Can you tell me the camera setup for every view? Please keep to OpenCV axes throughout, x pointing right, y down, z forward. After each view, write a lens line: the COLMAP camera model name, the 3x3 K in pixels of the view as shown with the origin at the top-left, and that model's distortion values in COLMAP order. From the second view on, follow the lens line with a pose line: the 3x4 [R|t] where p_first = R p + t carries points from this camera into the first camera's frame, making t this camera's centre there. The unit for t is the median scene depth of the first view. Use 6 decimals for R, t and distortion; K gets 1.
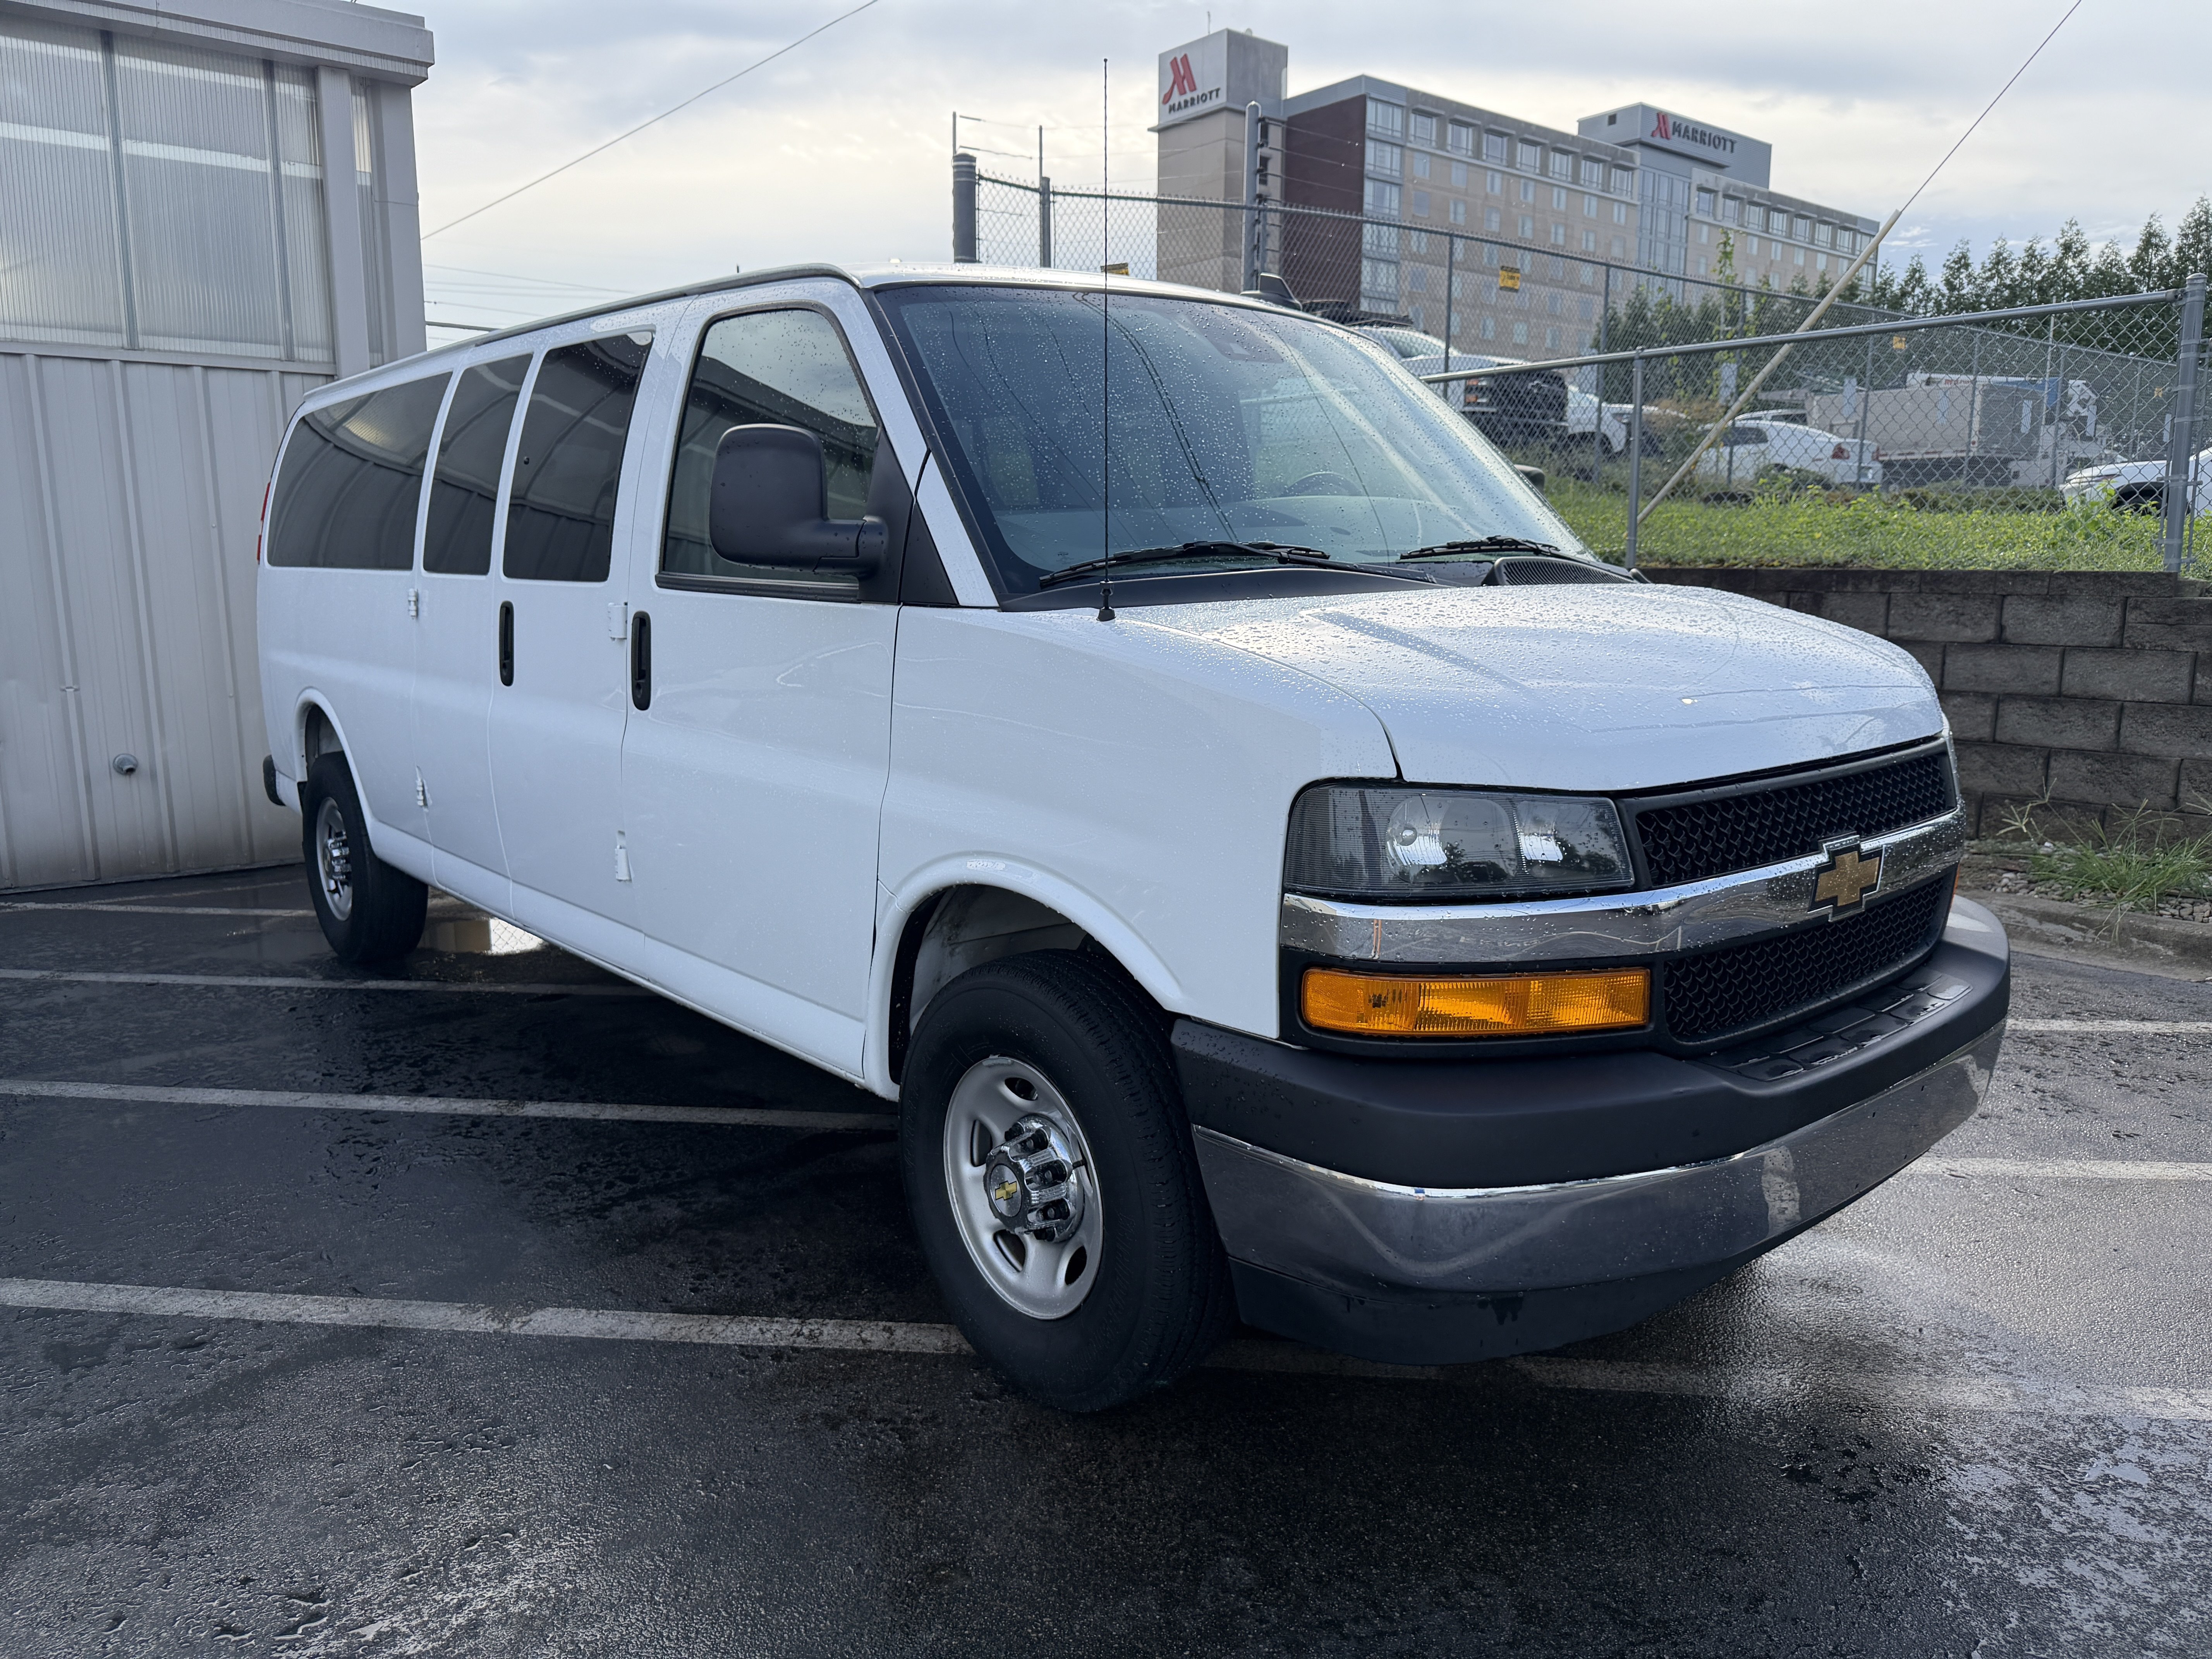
lens RADIAL K [[1591.0, 0, 1127.1], [0, 1591.0, 832.5], [0, 0, 1]] dist [0.078362, -0.106024]
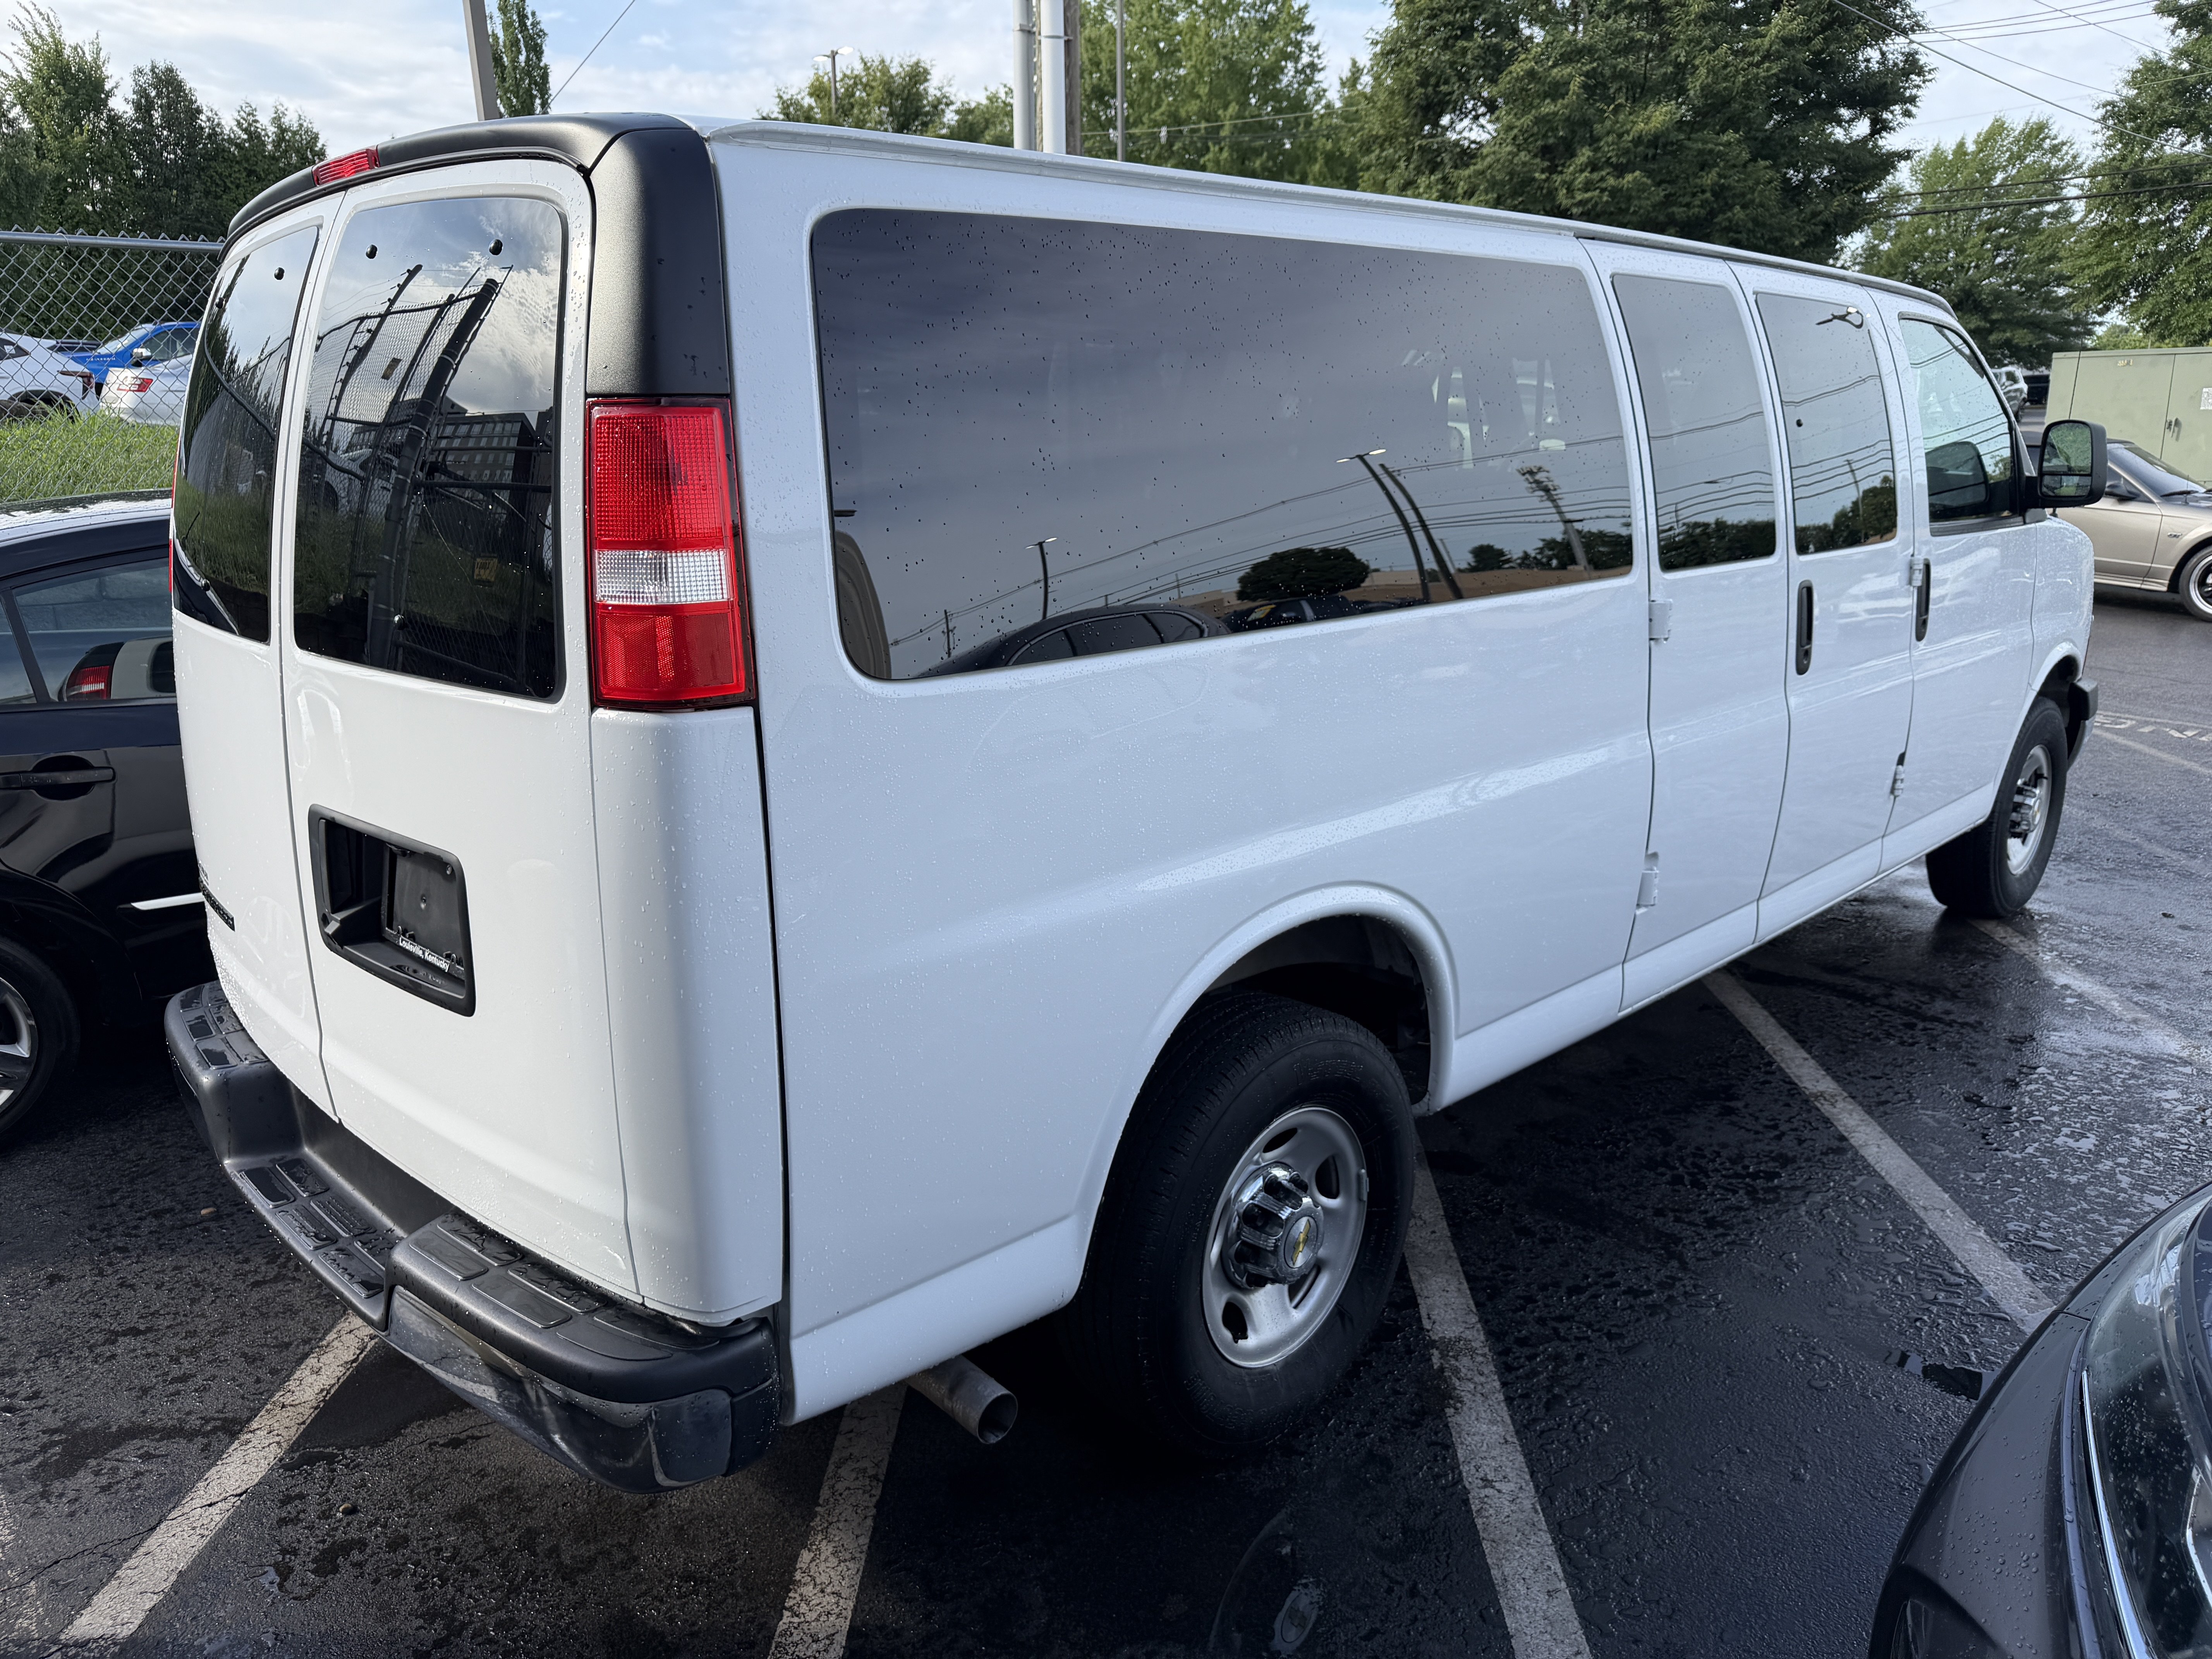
lens RADIAL K [[1591.0, 0, 1127.1], [0, 1591.0, 832.5], [0, 0, 1]] dist [0.078362, -0.106024]
pose [[-0.092321, -0.257667, 0.961813, -1.230728], [0.171776, 0.947335, 0.270277, -0.314809], [-0.980801, 0.190168, -0.043198, 1.416165]]
